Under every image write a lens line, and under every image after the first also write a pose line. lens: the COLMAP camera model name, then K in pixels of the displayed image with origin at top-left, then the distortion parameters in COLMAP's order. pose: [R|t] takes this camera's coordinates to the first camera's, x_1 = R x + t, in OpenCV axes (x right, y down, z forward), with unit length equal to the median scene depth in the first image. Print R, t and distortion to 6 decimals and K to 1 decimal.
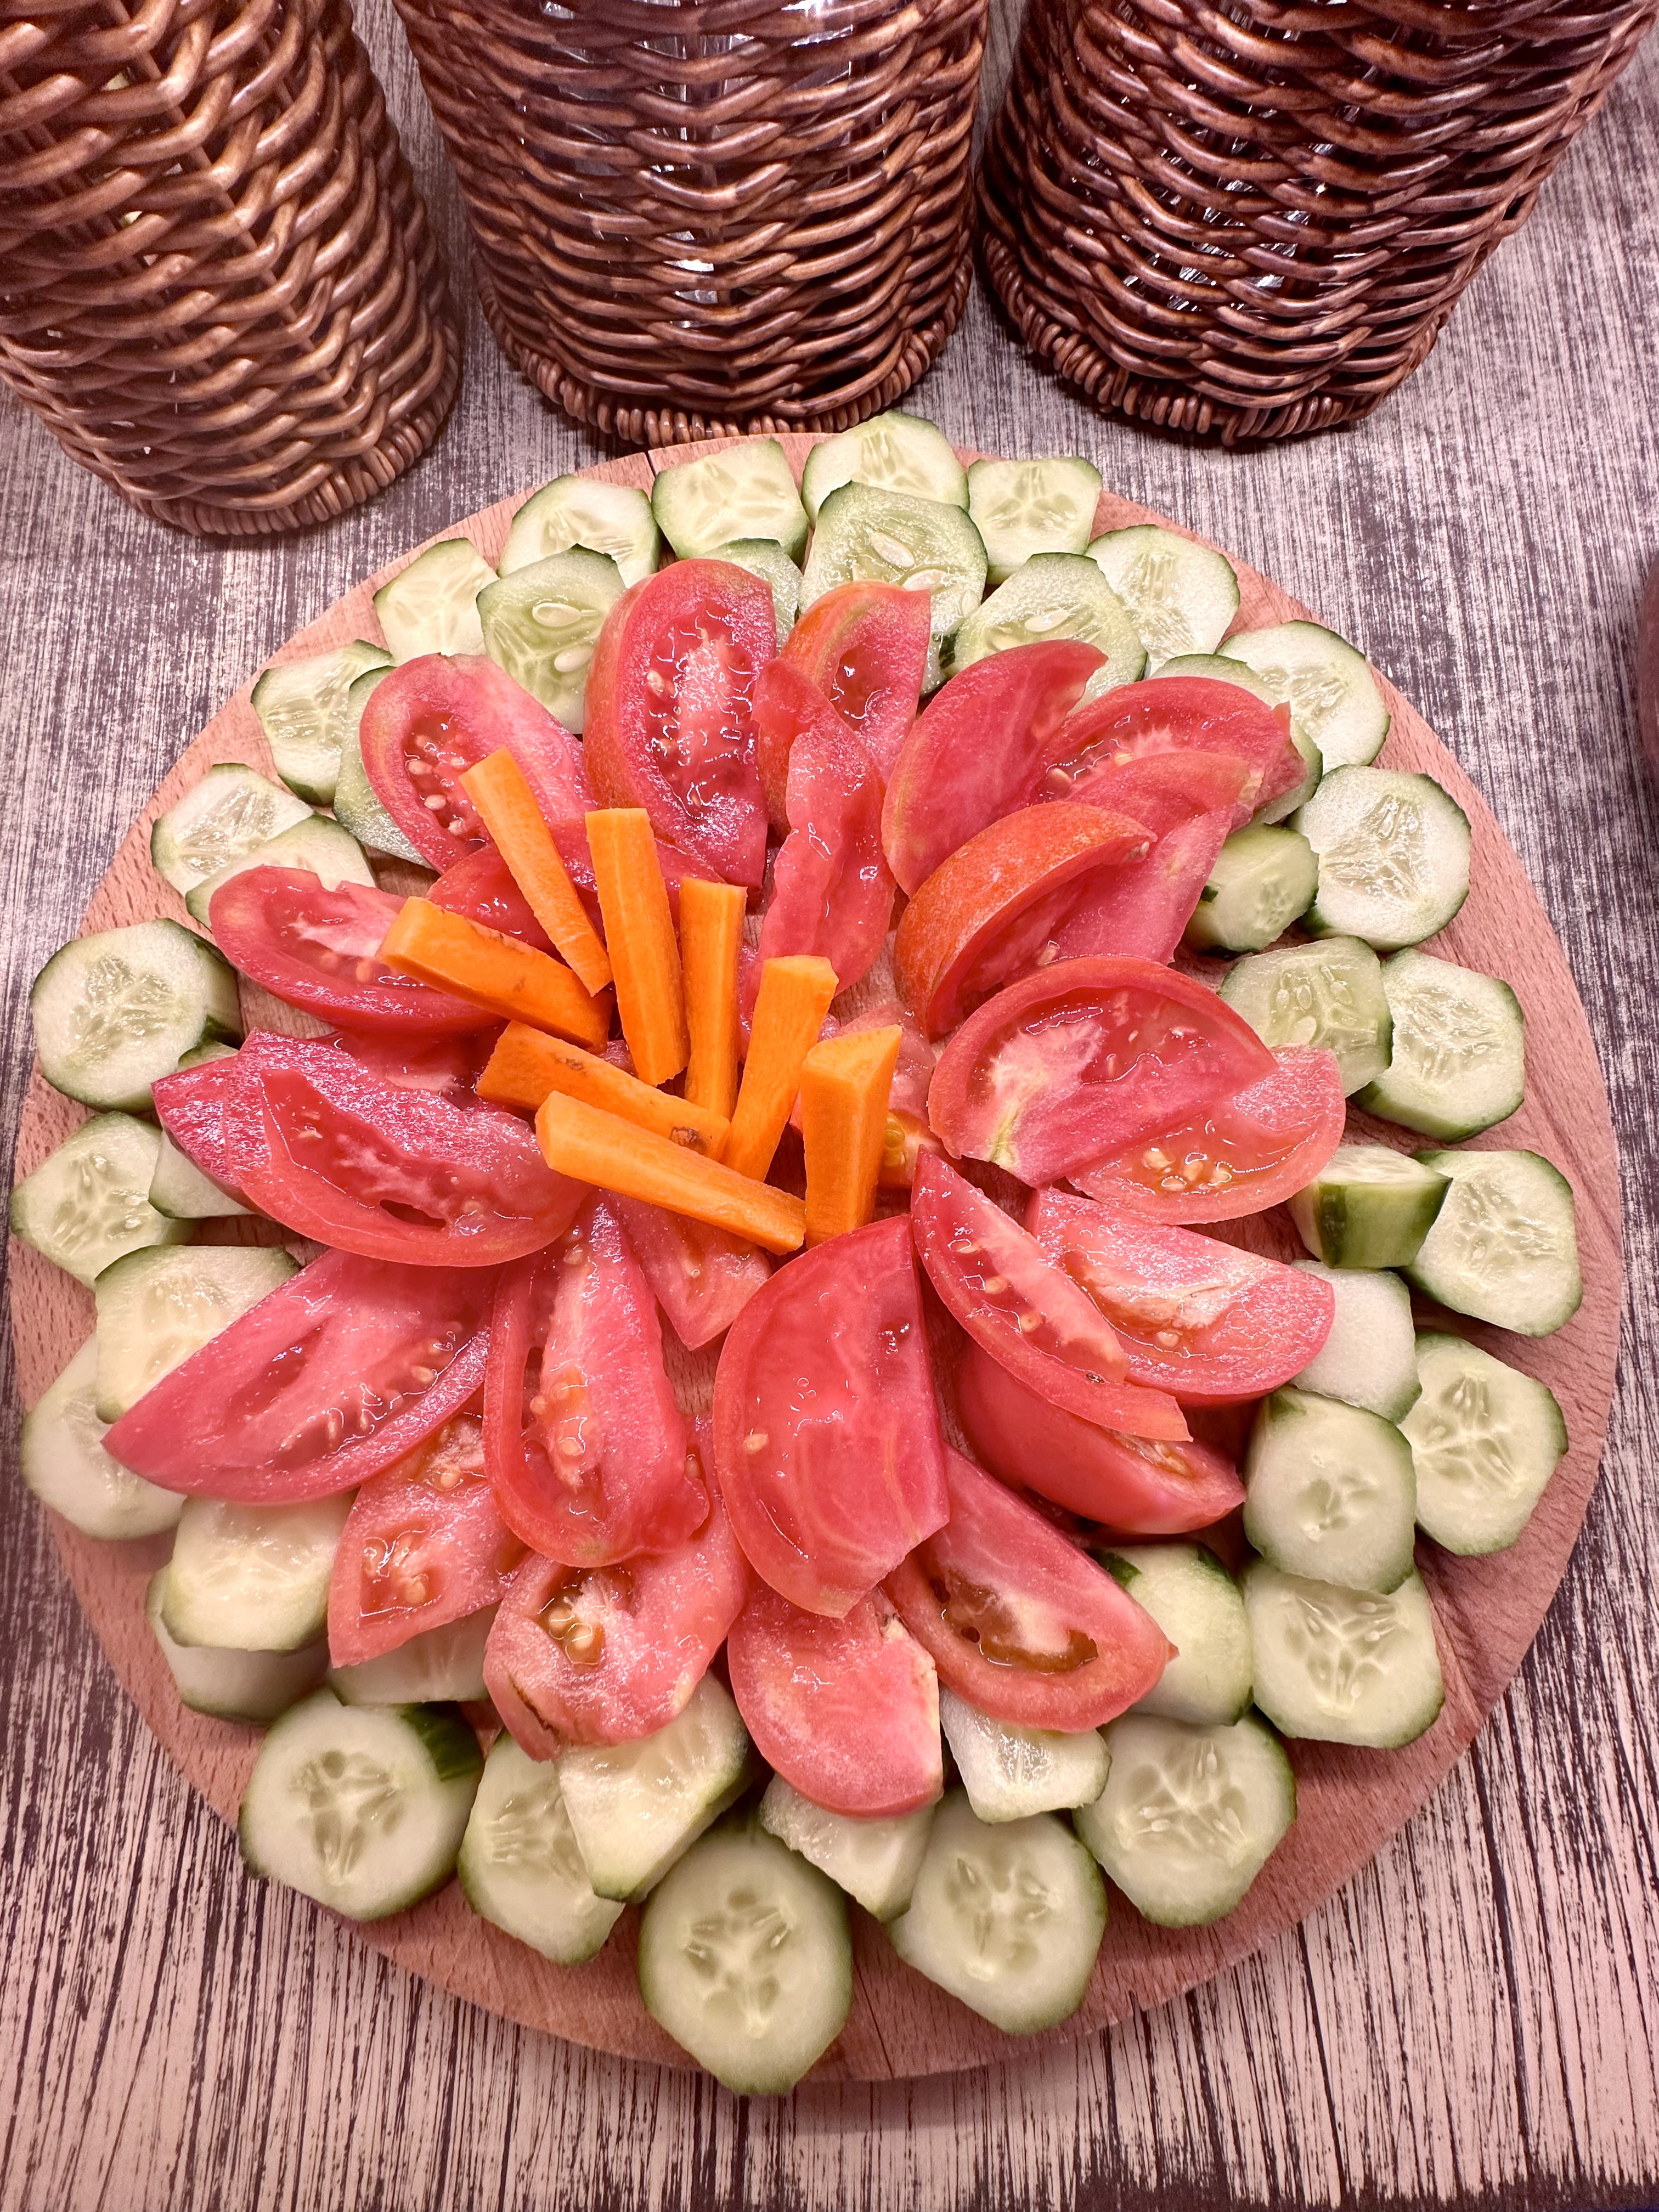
lens RADIAL K [[888.6, 0, 830.7], [0, 888.6, 1107.0], [0, 0, 1]] dist [-0.003640, -0.000001]
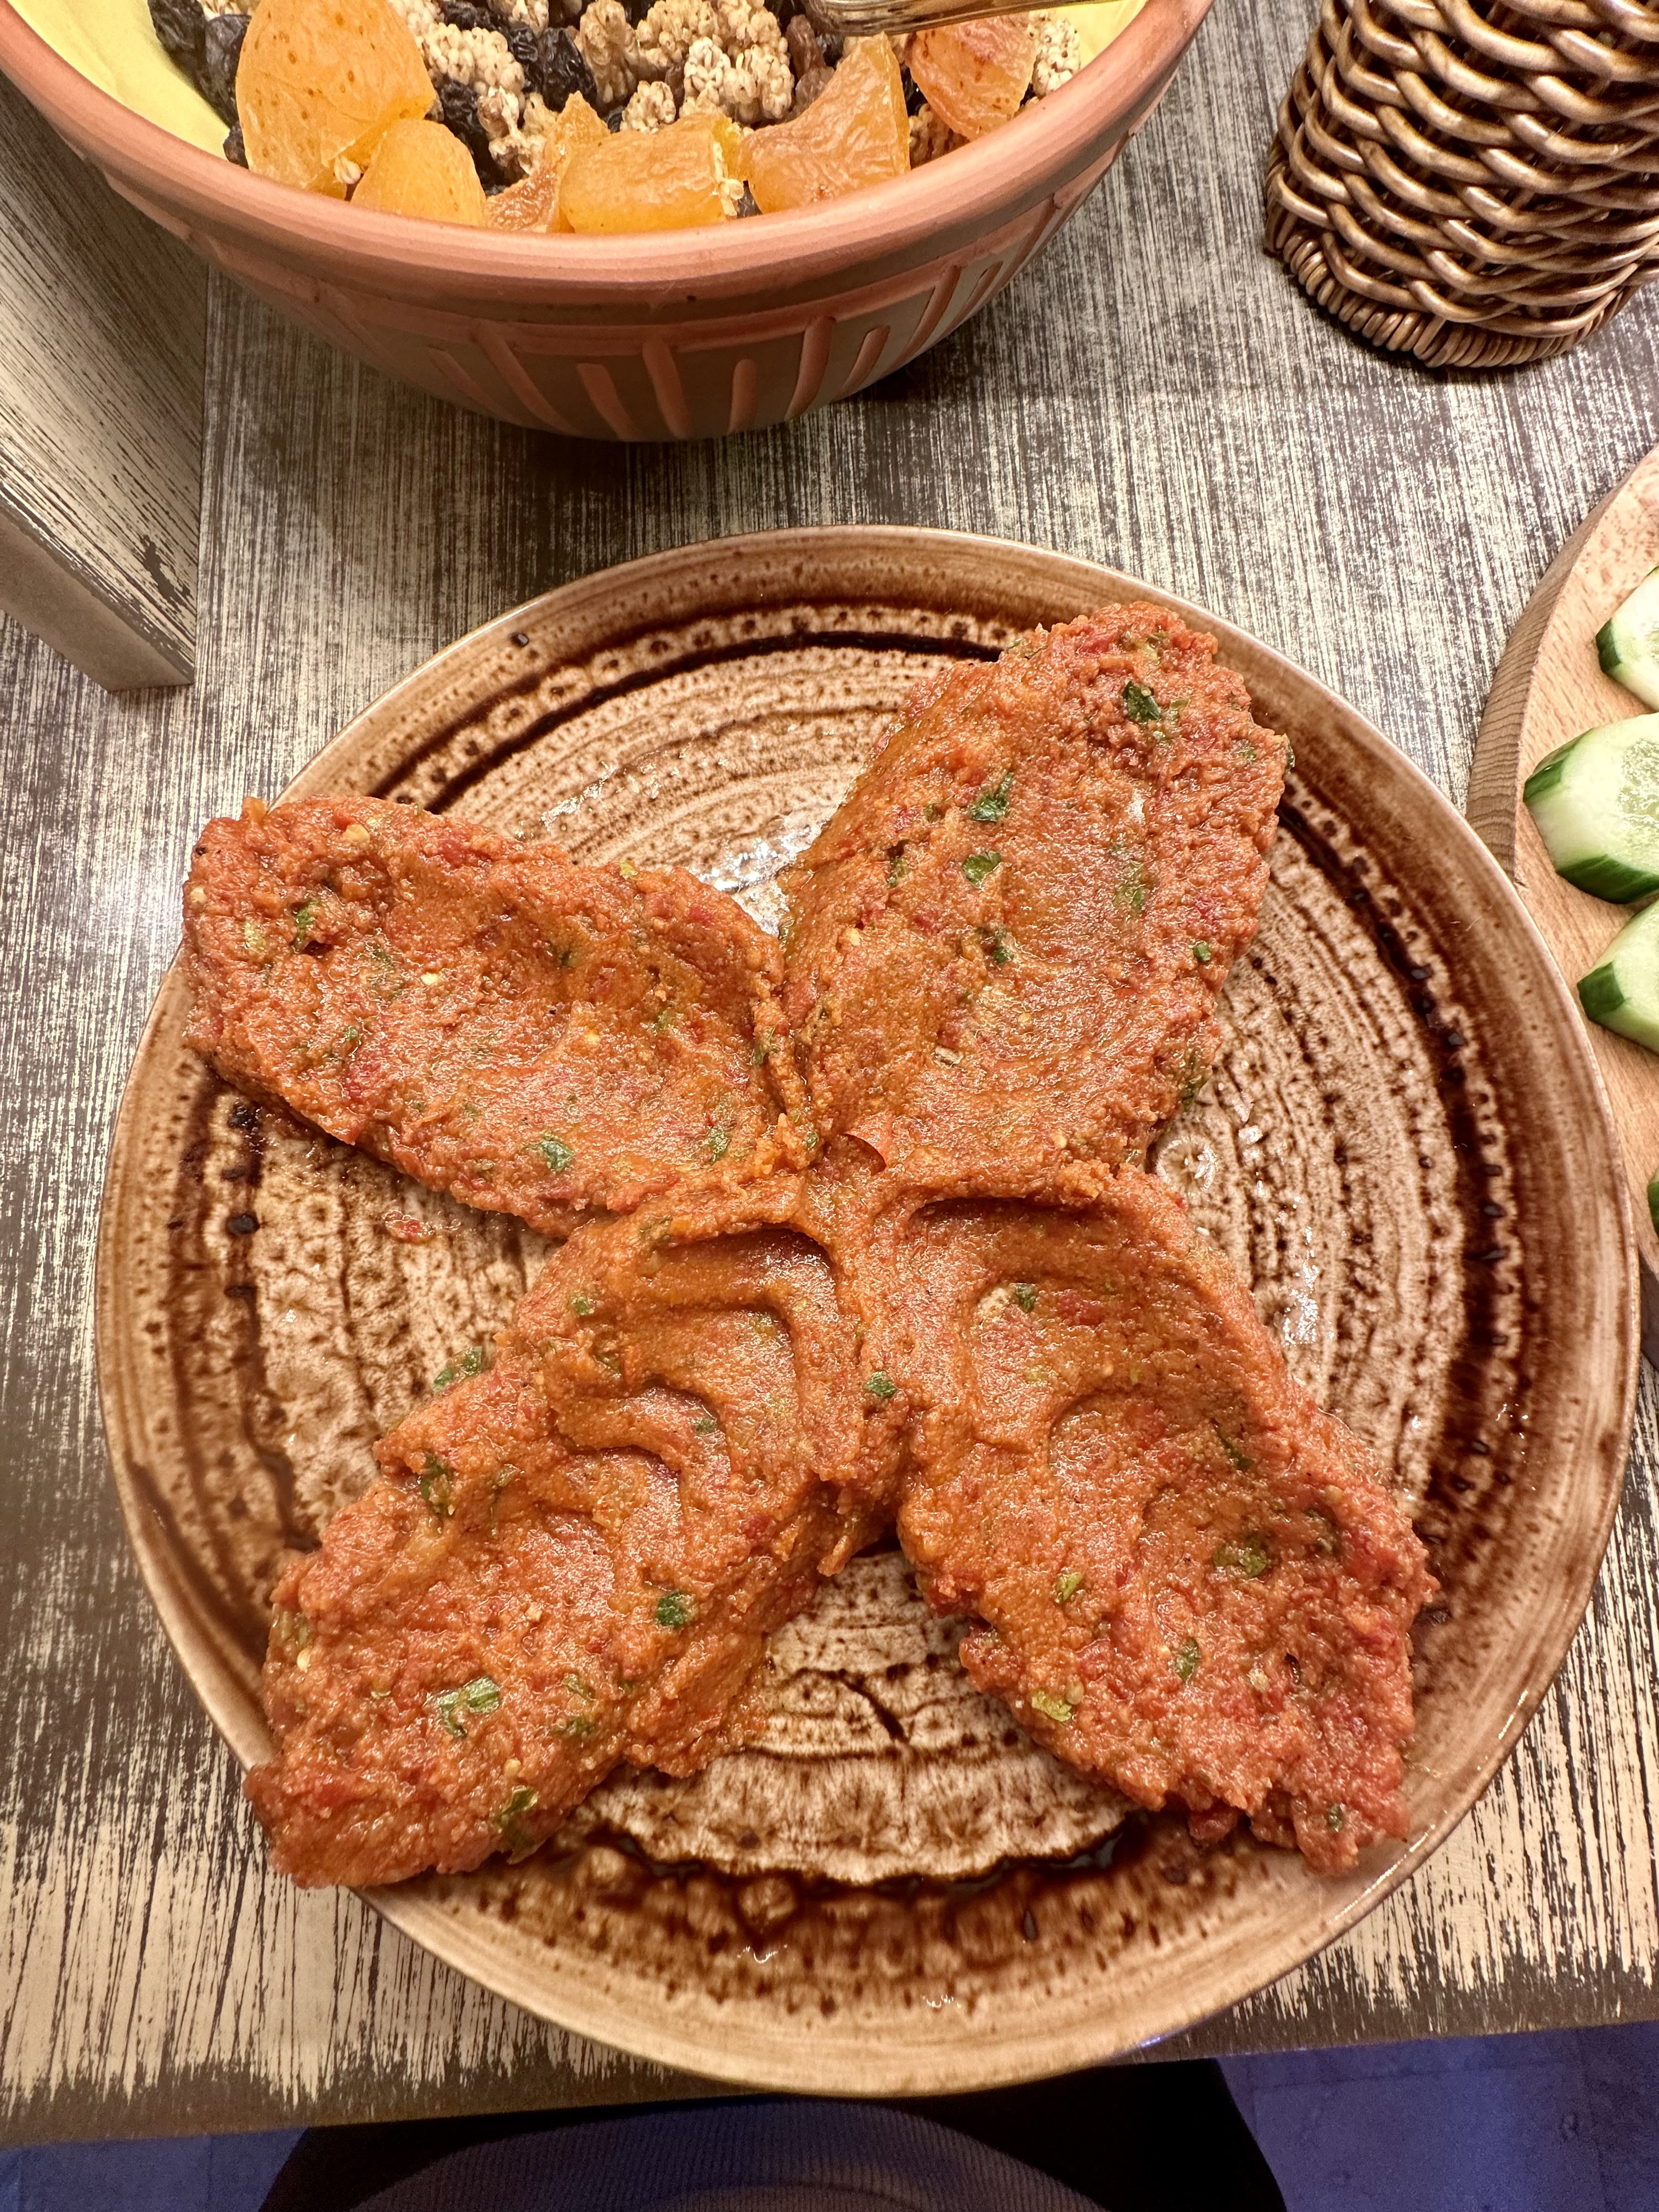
lens RADIAL K [[888.6, 0, 829.4], [0, 888.6, 1105.0], [0, 0, 1]] dist [-0.003640, -0.000001]
pose [[0.999875, -0.000527, 0.015829, -1.428649], [0.000468, 0.999993, 0.003716, 0.197651], [-0.015831, -0.003708, 0.999868, -0.006743]]
